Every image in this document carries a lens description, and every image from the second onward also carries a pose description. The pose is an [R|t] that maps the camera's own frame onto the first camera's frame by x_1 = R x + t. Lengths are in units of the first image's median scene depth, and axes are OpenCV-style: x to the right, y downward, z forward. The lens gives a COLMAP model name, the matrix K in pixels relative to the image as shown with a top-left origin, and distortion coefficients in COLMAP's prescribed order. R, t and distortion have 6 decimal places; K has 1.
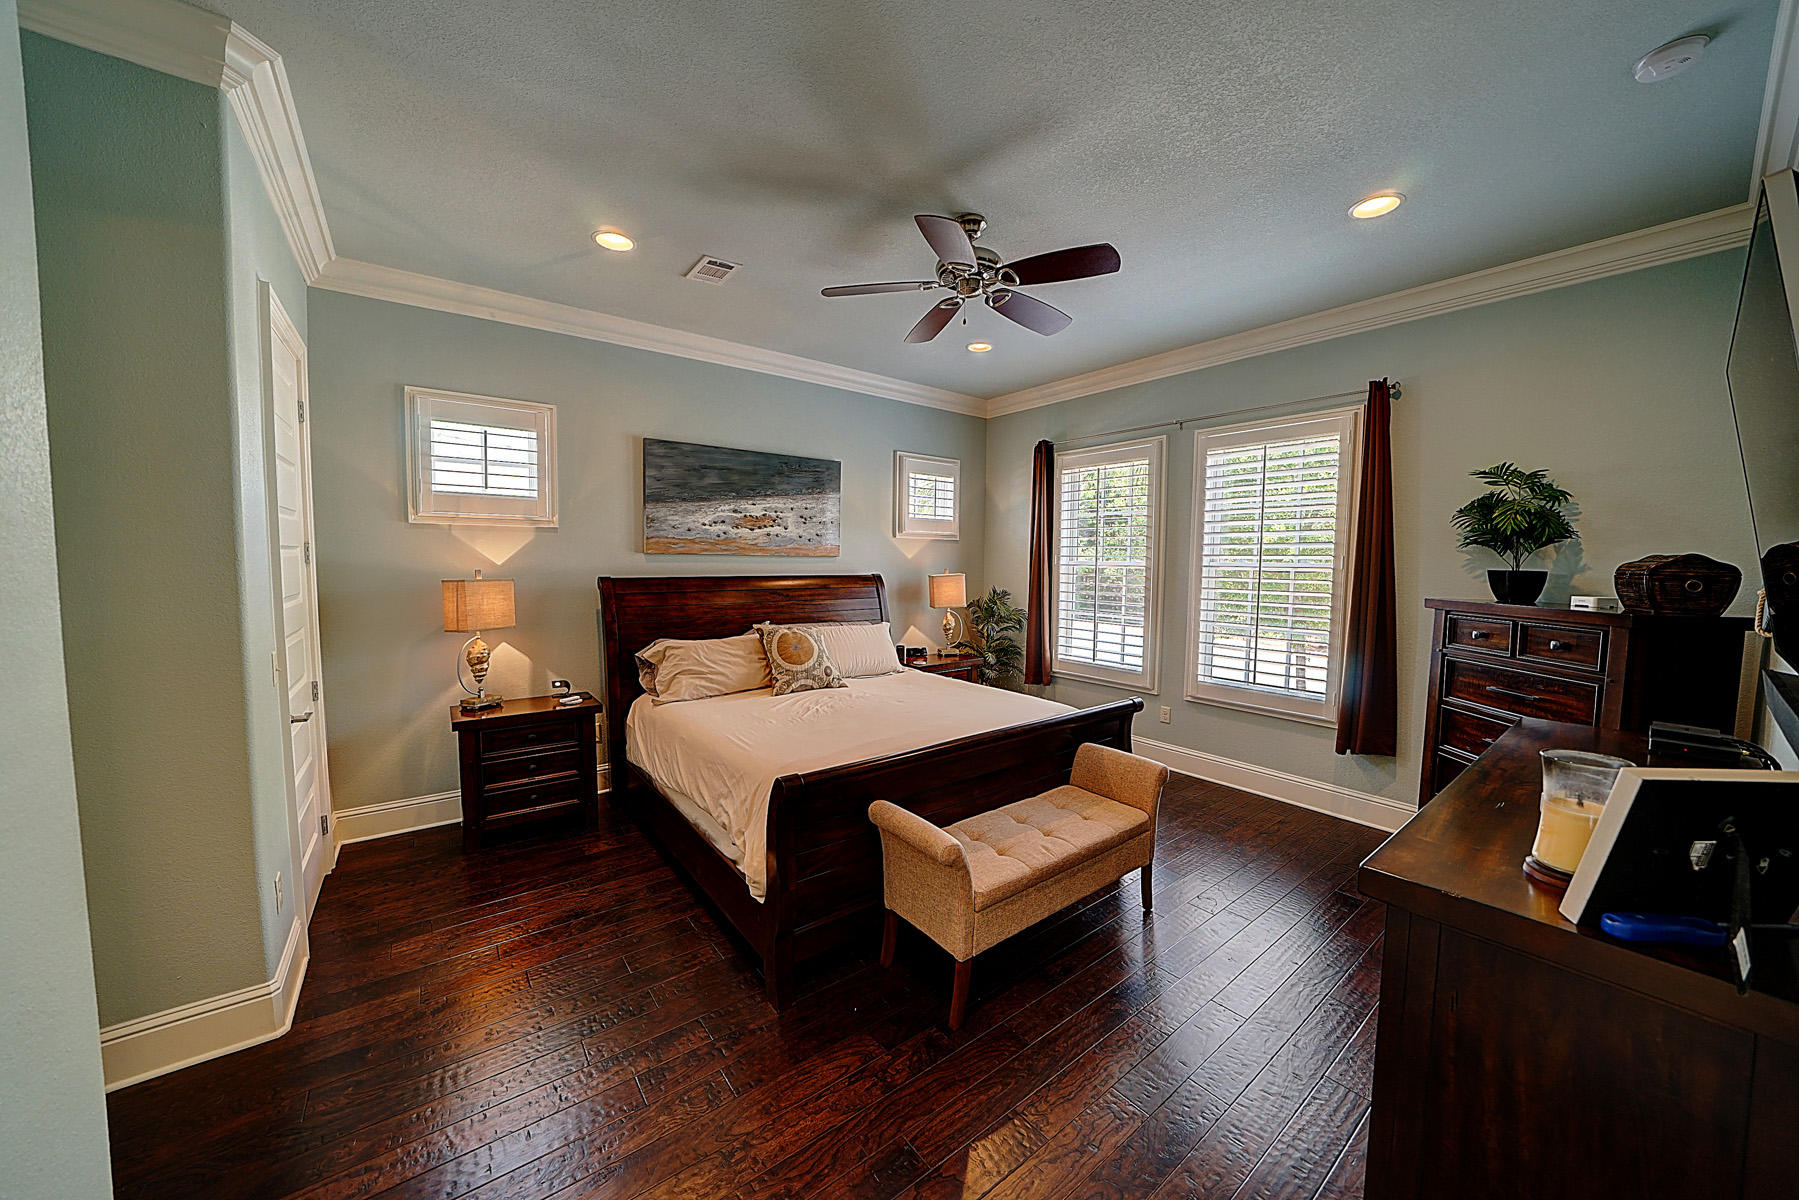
lens RADIAL K [[625.5, 0, 893.7], [0, 625.5, 597.1], [0, 0, 1]] dist [-0.023334, 0.002314]
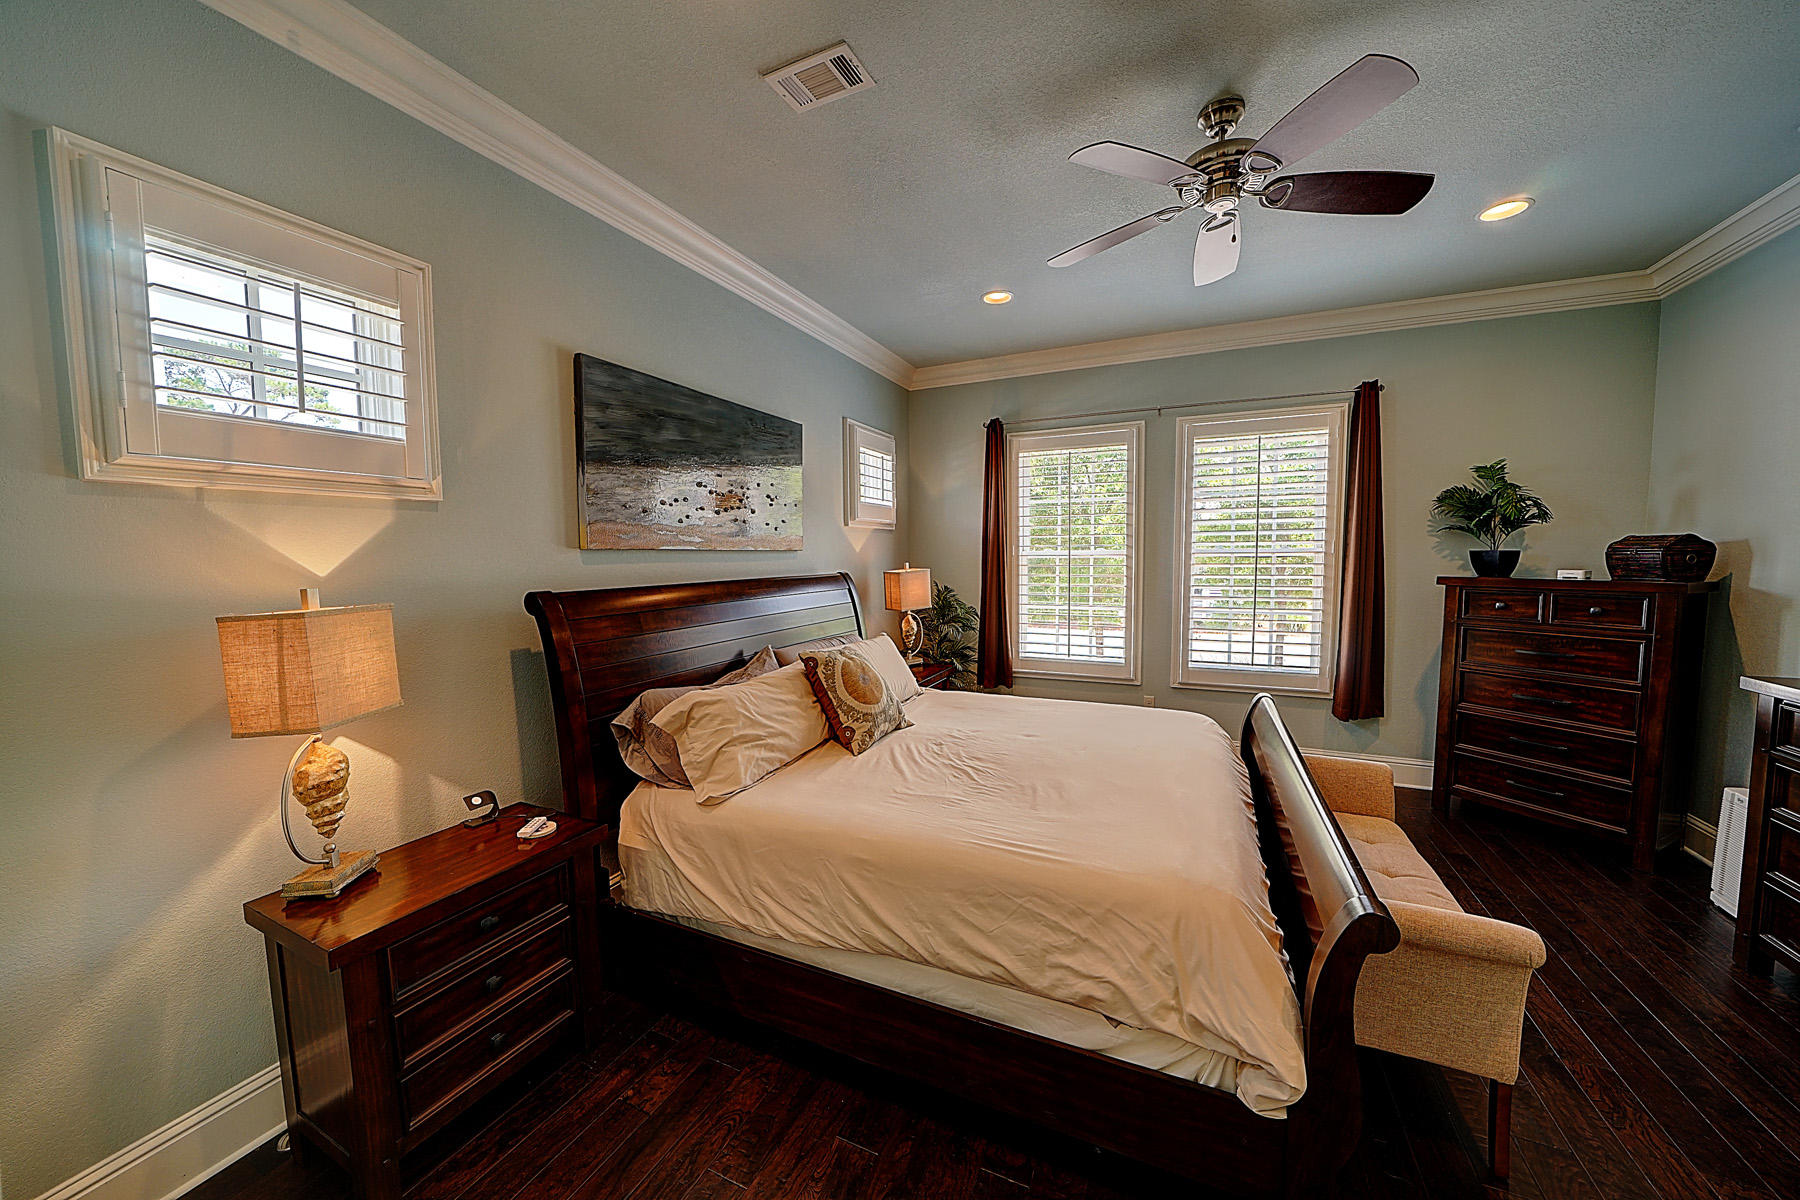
lens RADIAL K [[625.8, 0, 898.2], [0, 625.8, 601.5], [0, 0, 1]] dist [-0.023334, 0.002314]
pose [[0.886795, -0.054442, 0.458945, -0.412496], [0.047575, 0.998515, 0.026522, -0.022260], [-0.459708, -0.001685, 0.888069, 0.338367]]
